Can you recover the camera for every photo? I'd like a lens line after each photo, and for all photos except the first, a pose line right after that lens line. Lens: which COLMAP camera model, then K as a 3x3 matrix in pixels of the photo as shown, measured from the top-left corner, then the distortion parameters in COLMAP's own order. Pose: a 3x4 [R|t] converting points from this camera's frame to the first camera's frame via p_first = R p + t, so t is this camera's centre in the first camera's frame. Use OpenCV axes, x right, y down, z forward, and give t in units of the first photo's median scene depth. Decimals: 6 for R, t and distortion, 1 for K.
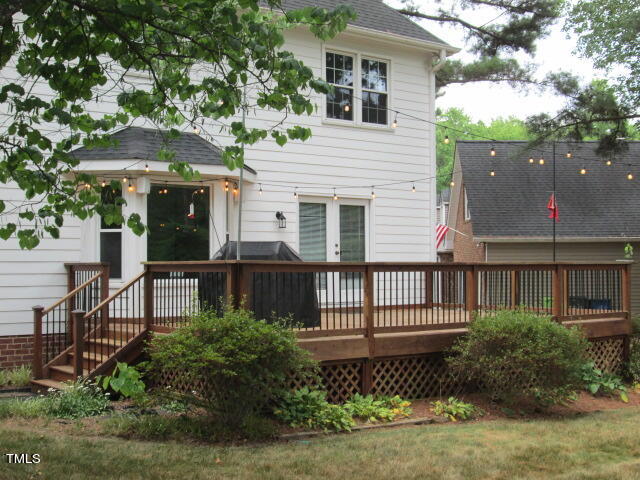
lens RADIAL K [[881.9, 0, 320.0], [0, 881.9, 240.0], [0, 0, 1]] dist [-0.086274, 0.070330]
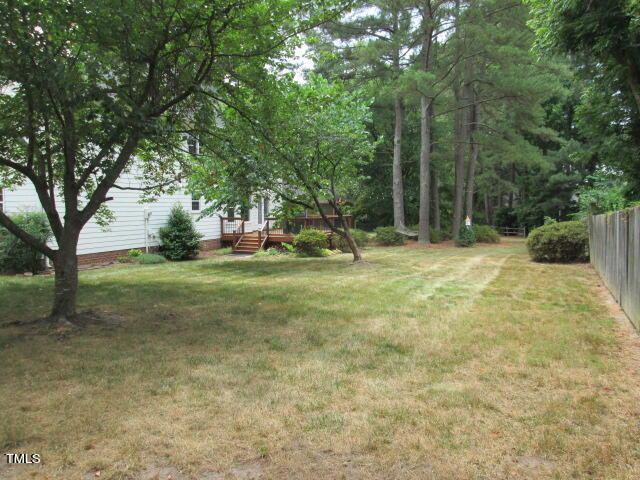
lens RADIAL K [[531.3, 0, 317.1], [0, 531.3, 239.7], [0, 0, 1]] dist [-0.036166, -0.004988]
pose [[0.839781, -0.033739, 0.541876, -1.333540], [-0.016884, 0.995962, 0.088179, -0.091888], [-0.542663, -0.083200, 0.835820, -1.105814]]
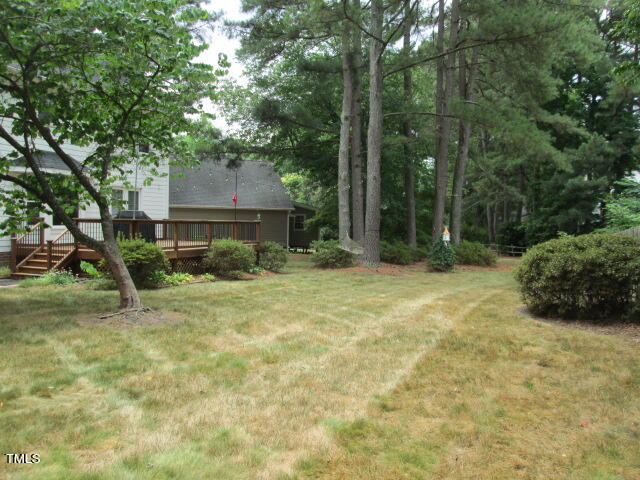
lens RADIAL K [[531.3, 0, 317.1], [0, 531.3, 239.7], [0, 0, 1]] dist [-0.036166, -0.004988]
pose [[0.853862, -0.000417, 0.520500, -0.385419], [-0.036131, 0.997540, 0.060070, -0.024643], [-0.519244, -0.070098, 0.851746, -0.487580]]
